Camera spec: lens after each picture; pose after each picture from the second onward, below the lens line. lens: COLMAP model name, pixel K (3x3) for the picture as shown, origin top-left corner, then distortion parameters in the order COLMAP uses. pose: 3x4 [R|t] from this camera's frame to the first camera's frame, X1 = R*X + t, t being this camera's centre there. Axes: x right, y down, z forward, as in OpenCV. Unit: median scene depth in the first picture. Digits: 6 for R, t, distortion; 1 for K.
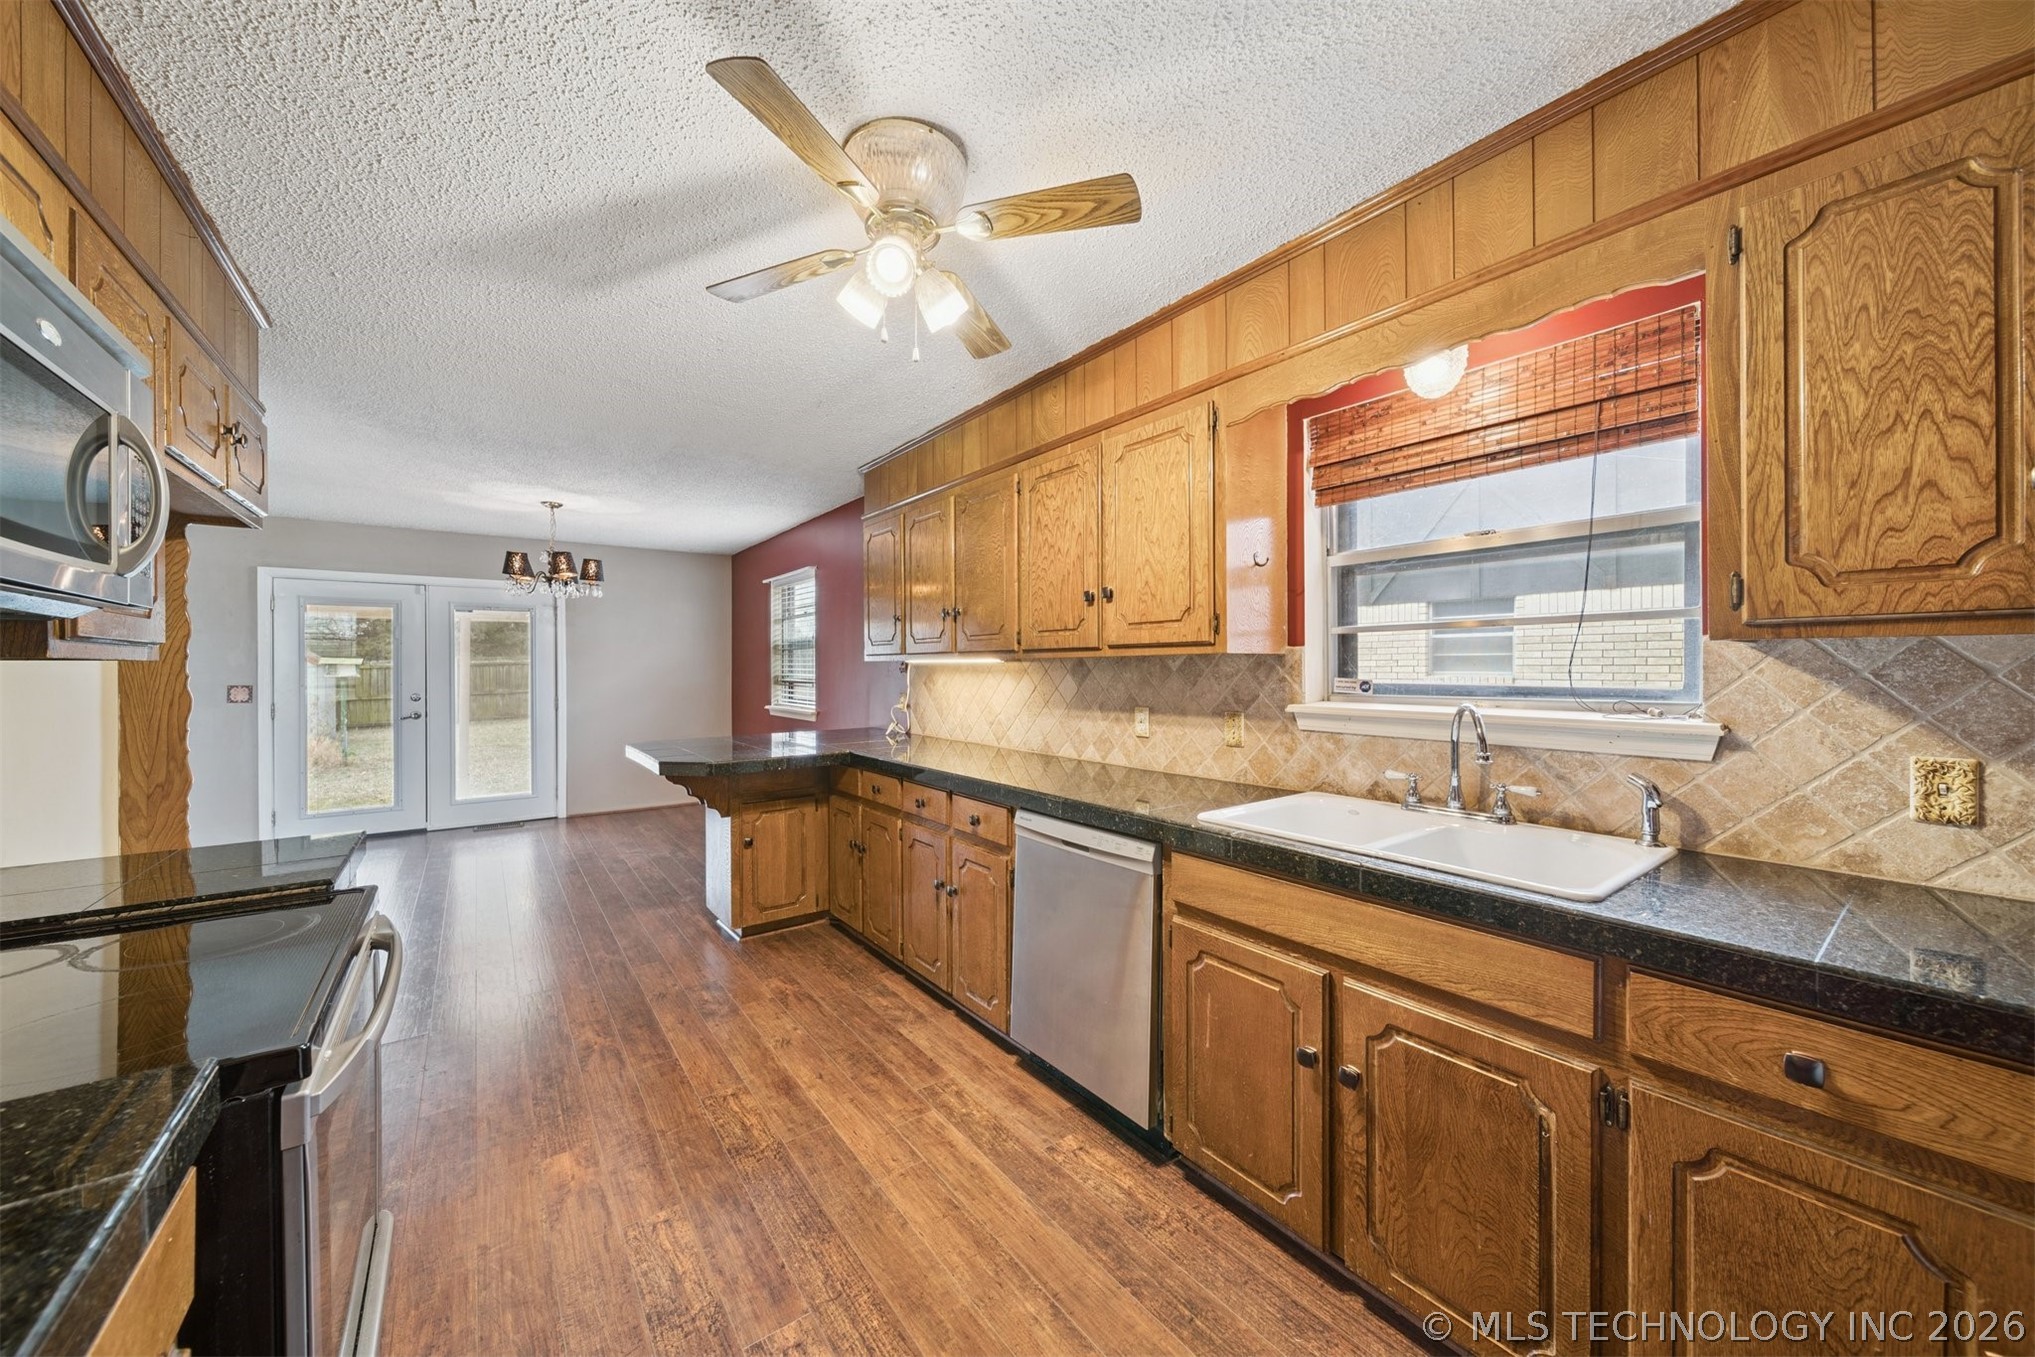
lens RADIAL K [[721.5, 0, 1006.7], [0, 721.5, 665.3], [0, 0, 1]] dist [0.000430, -0.000764]
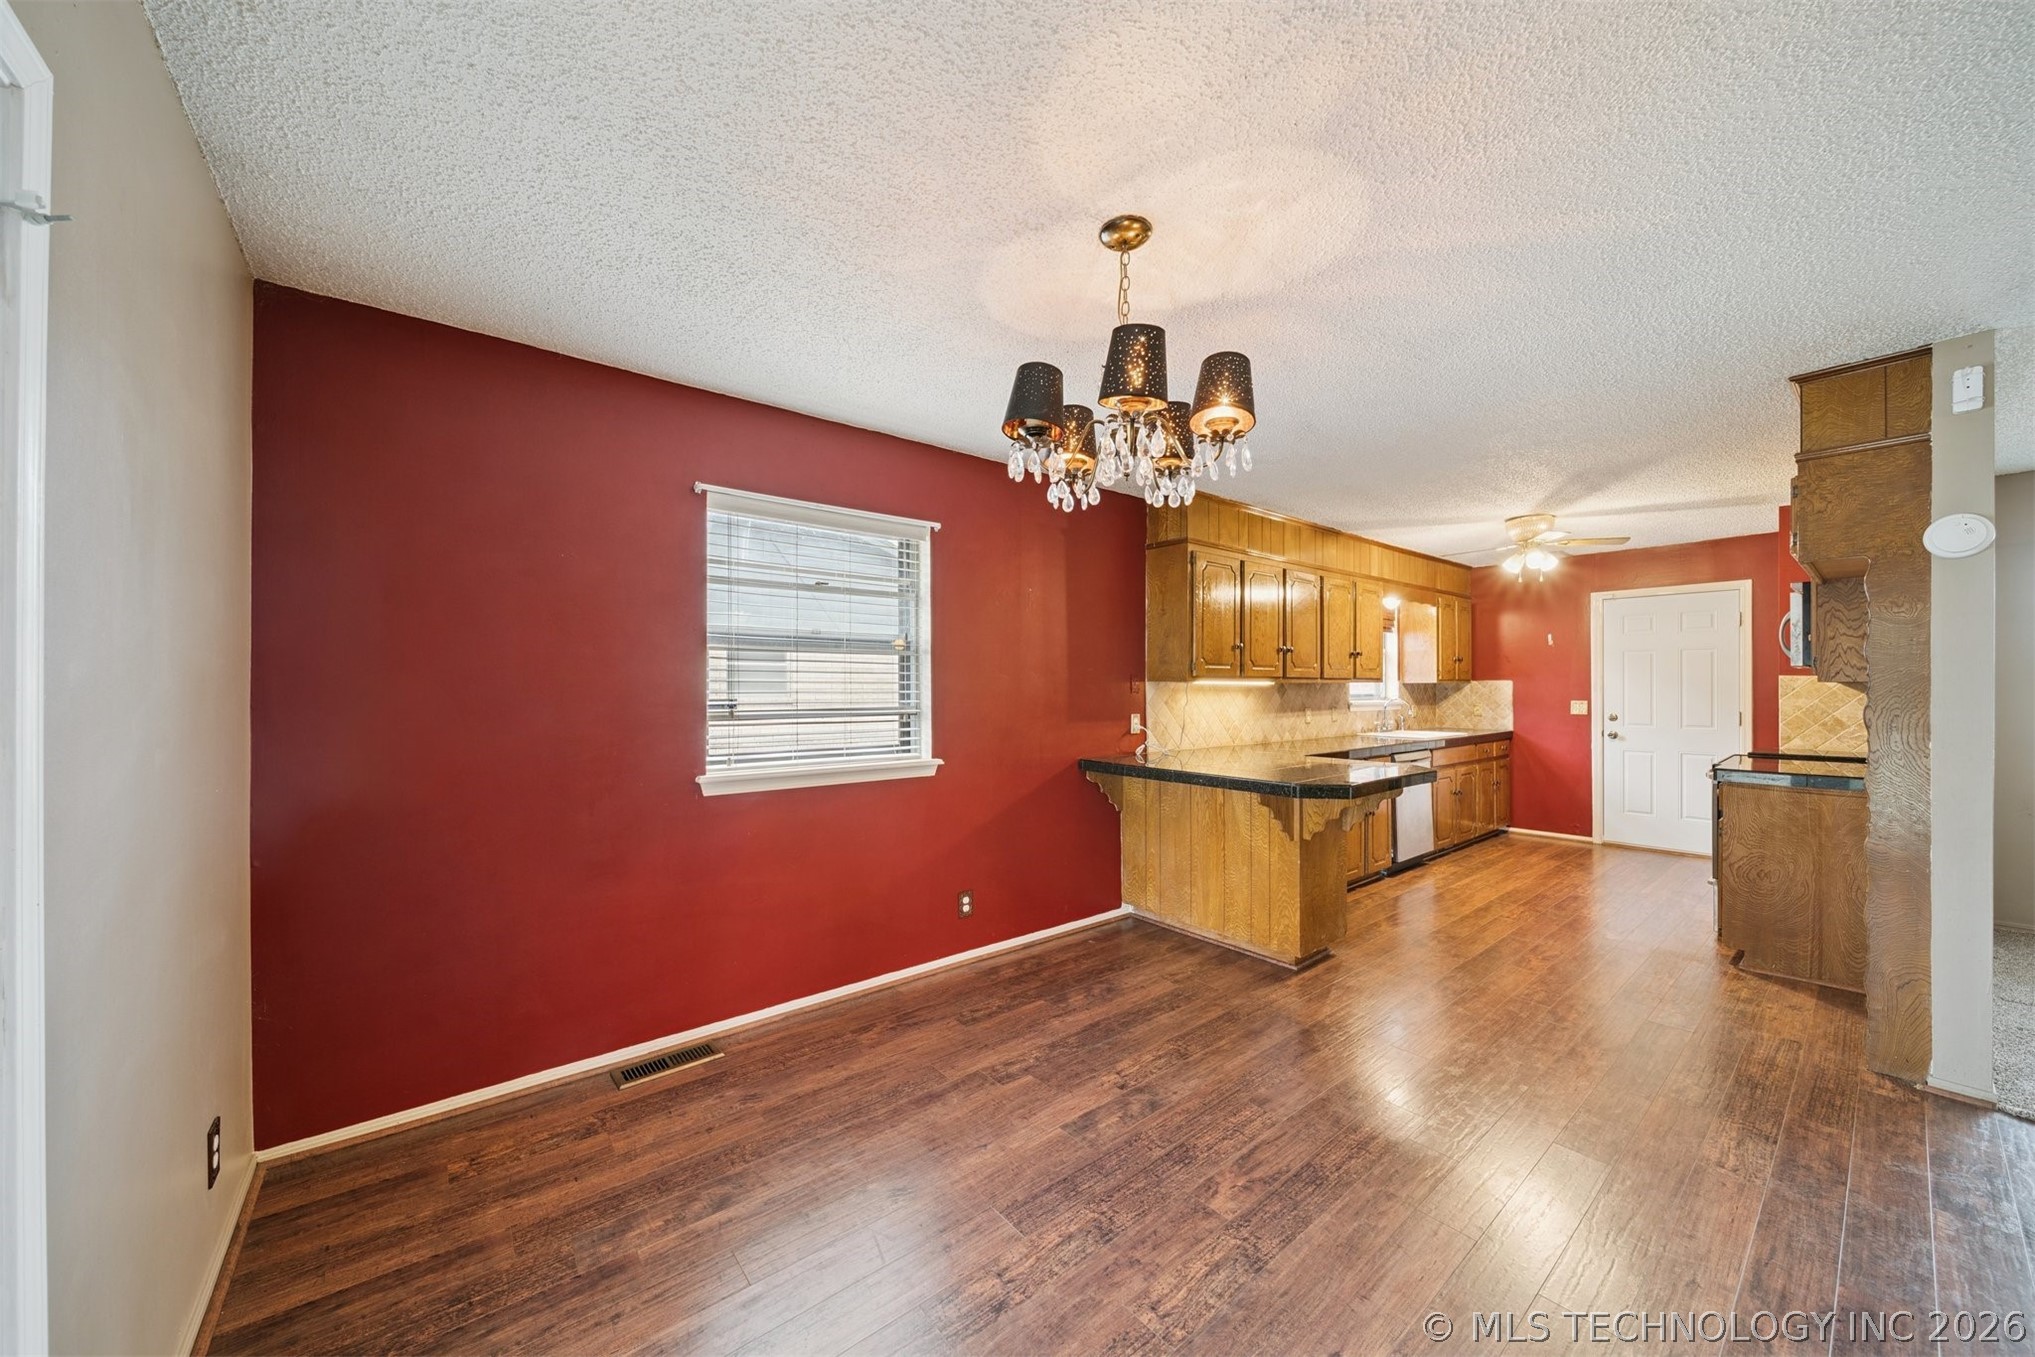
lens RADIAL K [[721.5, 0, 1009.0], [0, 721.5, 687.2], [0, 0, 1]] dist [0.000430, -0.000764]
pose [[-0.046706, 0.007237, 0.998882, -1.756851], [0.000167, 0.999974, -0.007237, 0.014795], [-0.998909, -0.000171, -0.046706, 1.914768]]
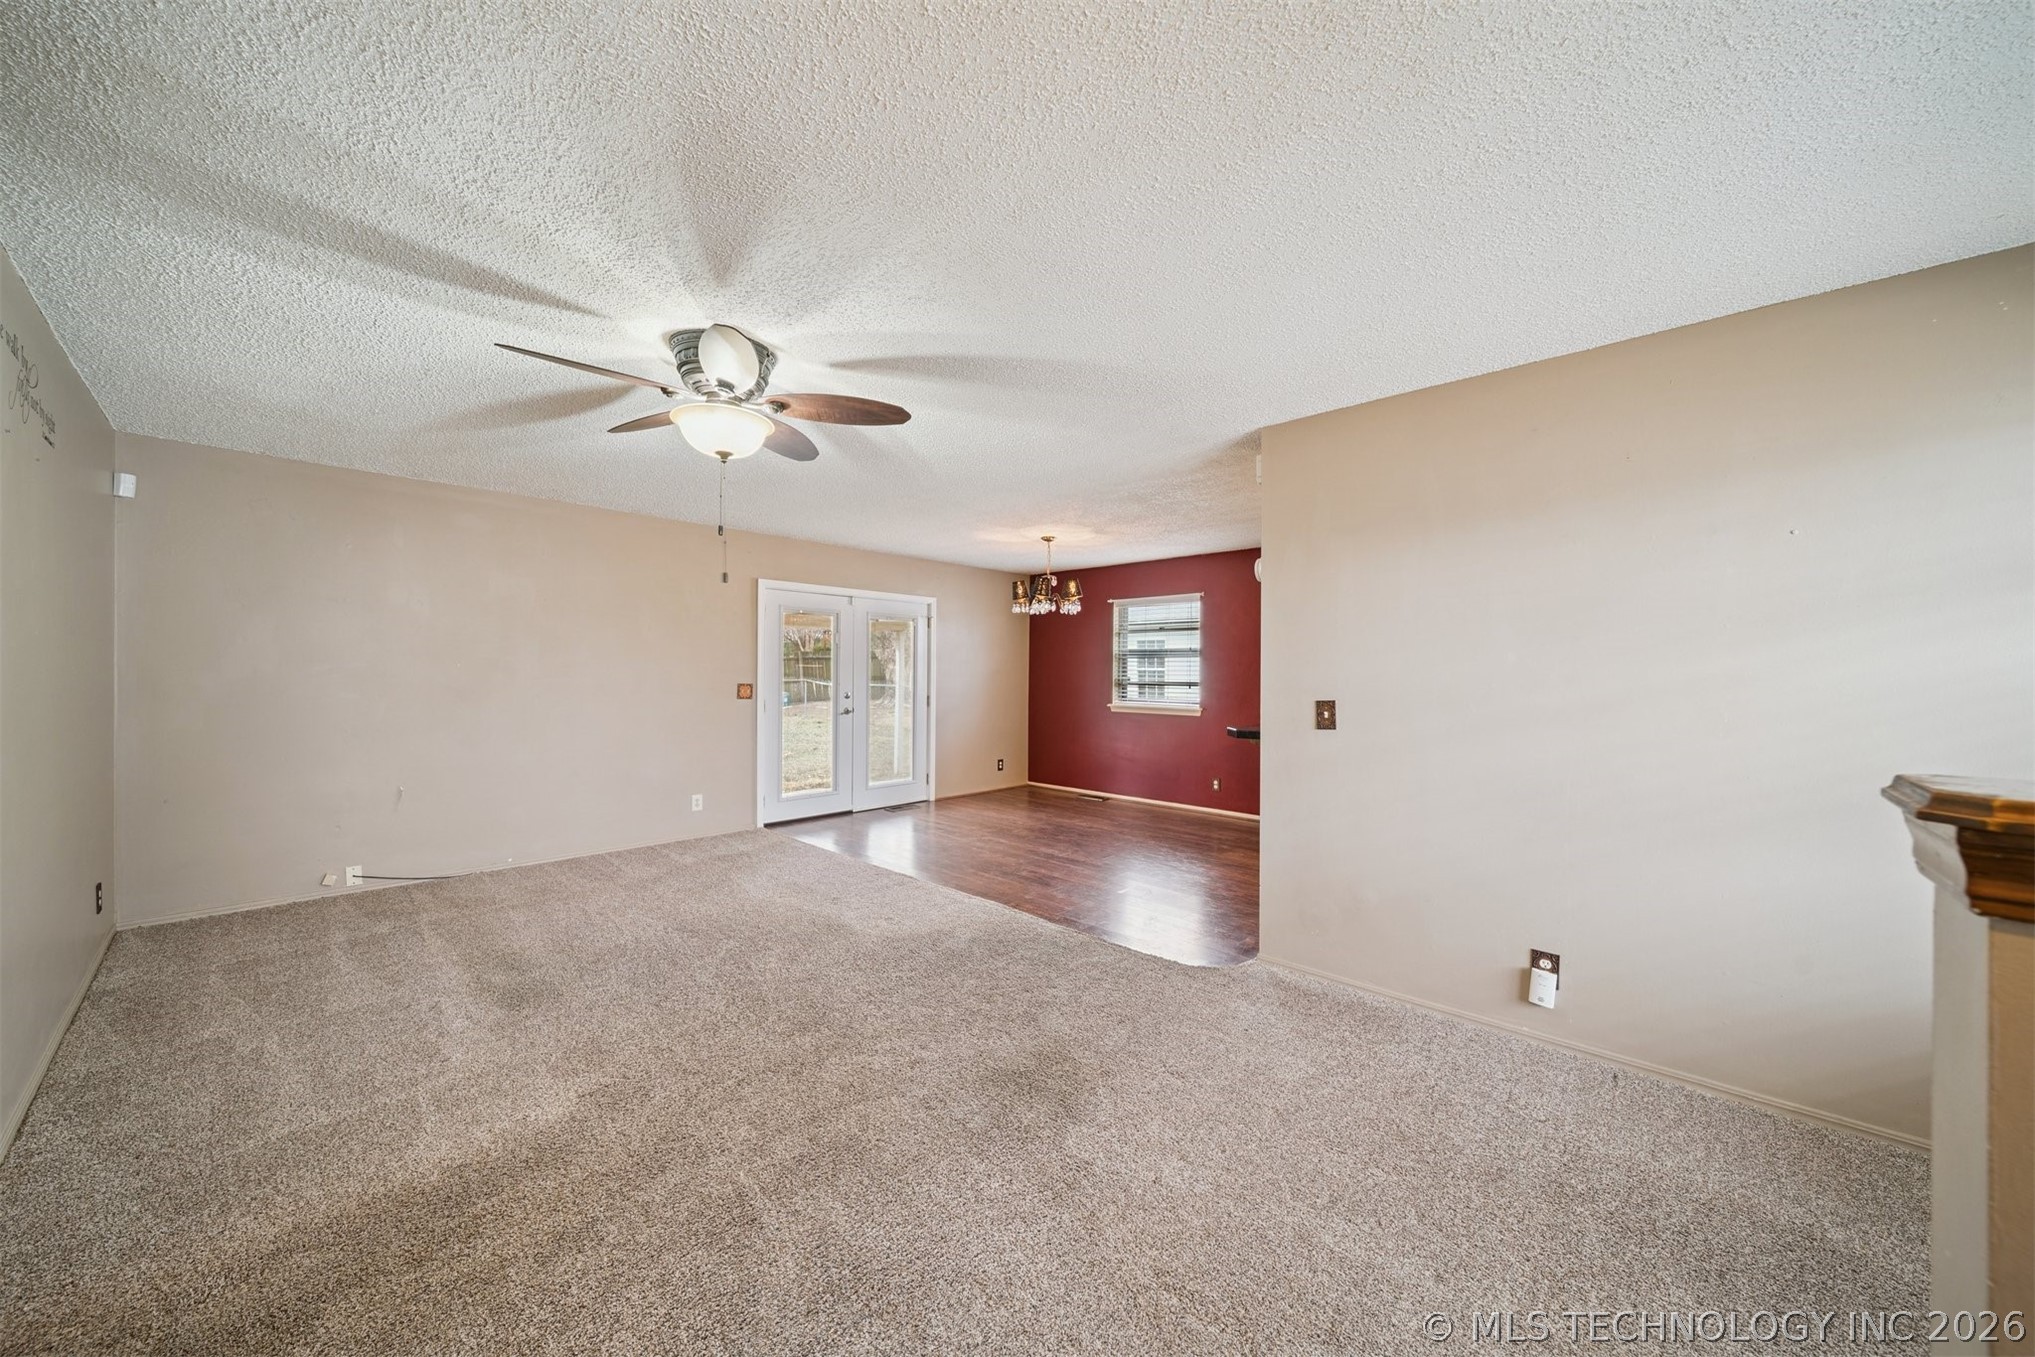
lens RADIAL K [[721.5, 0, 1017.2], [0, 721.5, 679.2], [0, 0, 1]] dist [0.000430, -0.000764]
pose [[0.985681, 0.008905, 0.168383, -1.577310], [-0.010636, 0.999899, 0.009383, 0.011991], [-0.168283, -0.011040, 0.985677, -0.353229]]
